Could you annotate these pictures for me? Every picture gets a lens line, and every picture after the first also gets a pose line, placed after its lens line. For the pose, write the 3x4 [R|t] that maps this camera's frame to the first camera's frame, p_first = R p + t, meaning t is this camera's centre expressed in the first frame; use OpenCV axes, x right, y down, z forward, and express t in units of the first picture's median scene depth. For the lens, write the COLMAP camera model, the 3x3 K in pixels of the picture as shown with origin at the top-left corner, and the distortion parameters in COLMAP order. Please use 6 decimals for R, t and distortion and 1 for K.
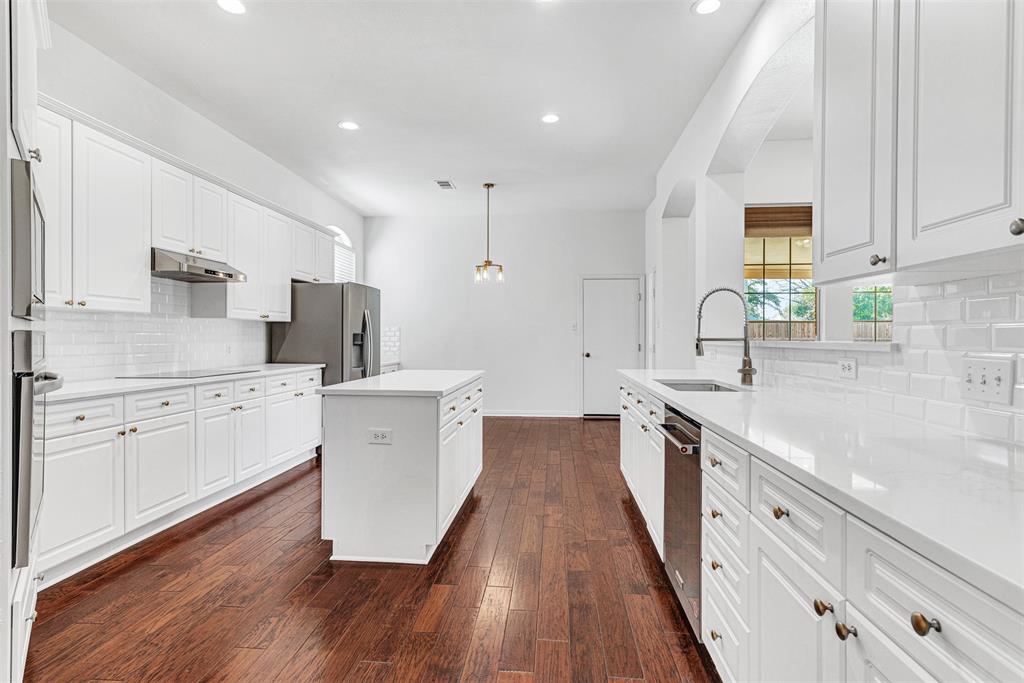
lens RADIAL K [[507.9, 0, 515.1], [0, 507.9, 339.9], [0, 0, 1]] dist [0.001332, 0.000165]
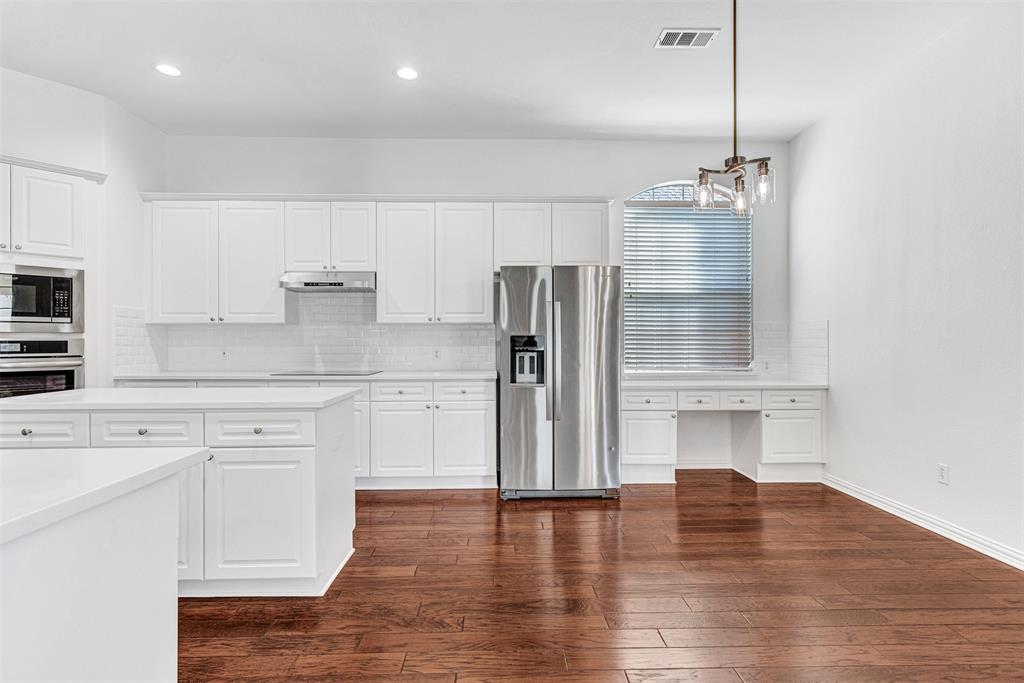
lens RADIAL K [[507.9, 0, 510.5], [0, 507.9, 338.3], [0, 0, 1]] dist [0.001332, 0.000165]
pose [[0.117884, -0.003091, -0.993023, 0.575255], [-0.005014, 0.999981, -0.003708, -0.009680], [0.993015, 0.005416, 0.117866, 1.197555]]
